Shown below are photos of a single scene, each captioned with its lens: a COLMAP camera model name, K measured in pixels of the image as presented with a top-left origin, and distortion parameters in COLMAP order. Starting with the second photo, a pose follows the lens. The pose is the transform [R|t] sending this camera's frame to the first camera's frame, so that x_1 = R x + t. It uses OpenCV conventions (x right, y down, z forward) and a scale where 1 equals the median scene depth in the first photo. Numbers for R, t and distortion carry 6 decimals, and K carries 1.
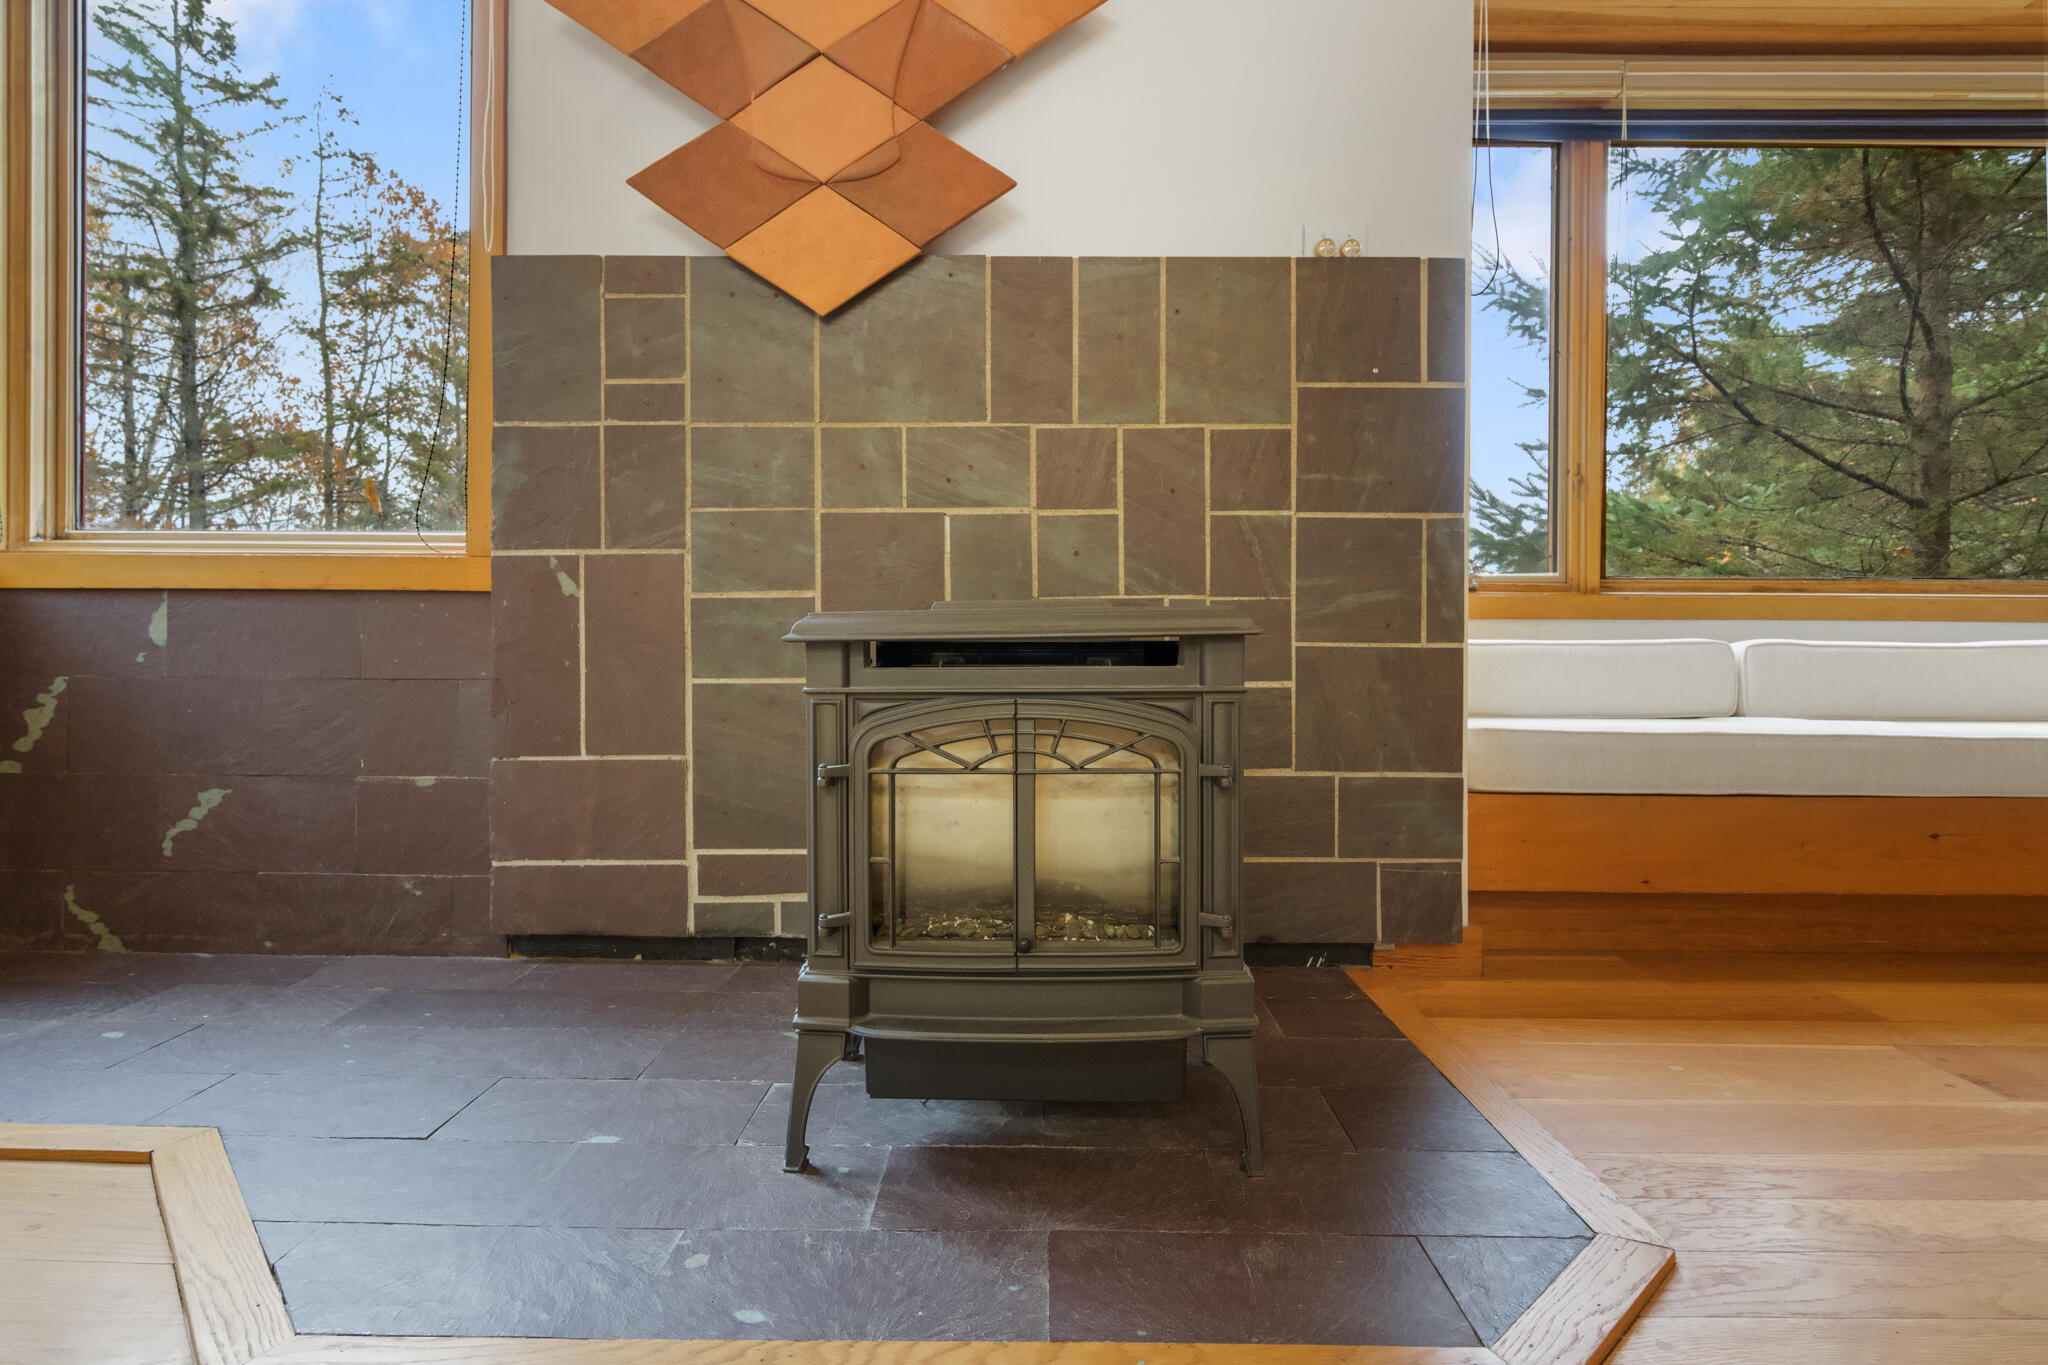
lens RADIAL K [[1100.6, 0, 1018.4], [0, 1100.6, 646.3], [0, 0, 1]] dist [-0.006717, 0.000229]
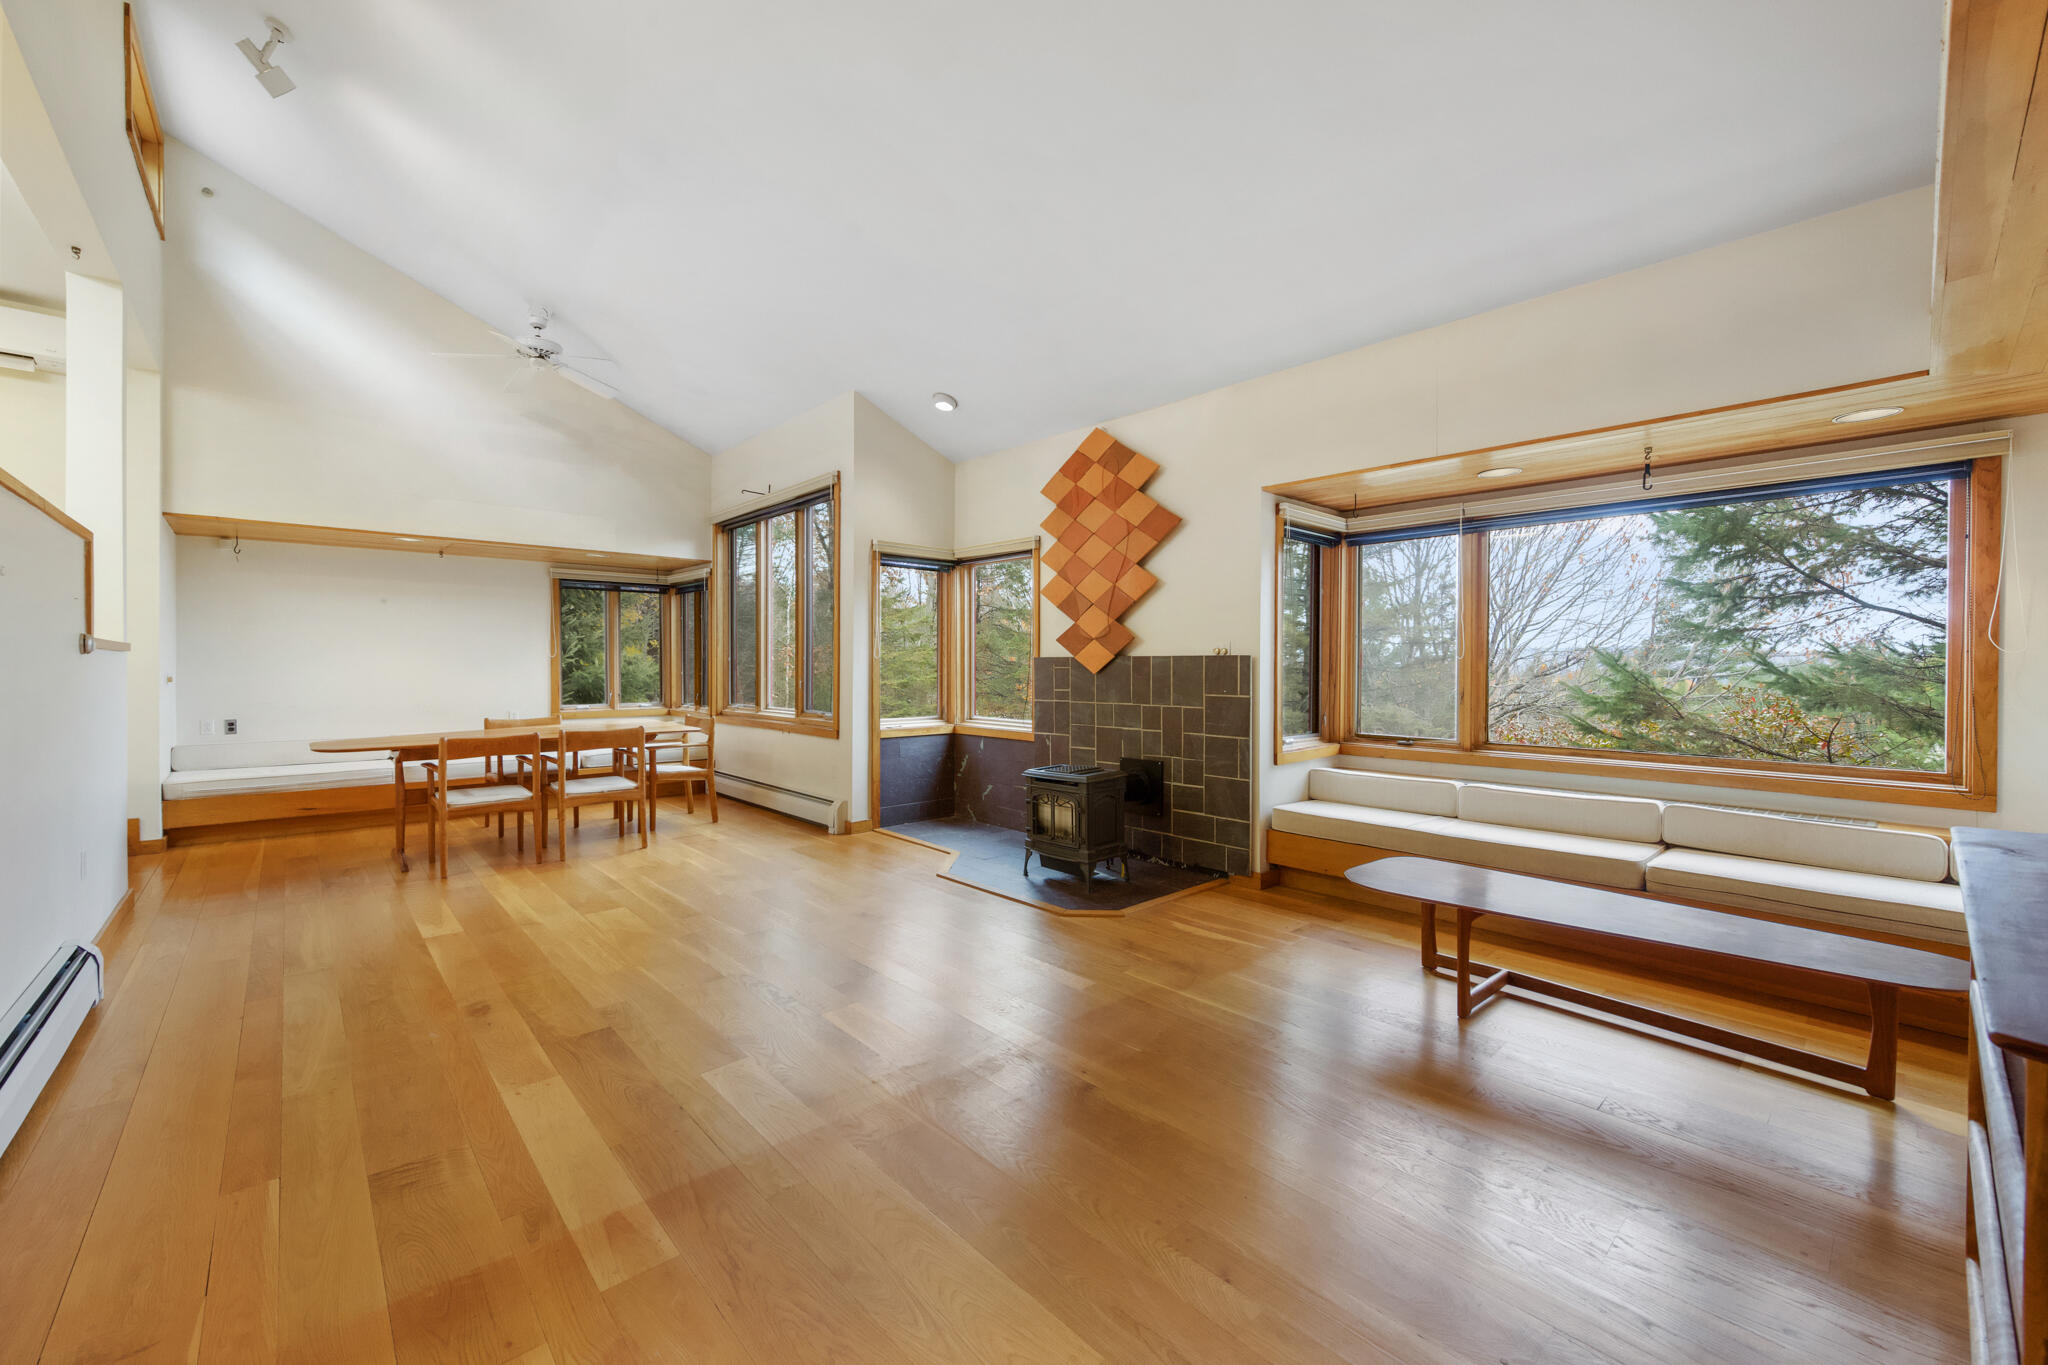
lens RADIAL K [[821.5, 0, 1028.3], [0, 821.5, 668.2], [0, 0, 1]] dist [-0.000992, -0.000258]
pose [[0.682301, -0.001094, -0.731070, 1.664796], [0.001555, 0.999999, -0.000045, -0.316697], [0.731070, -0.001106, 0.682302, -1.029117]]
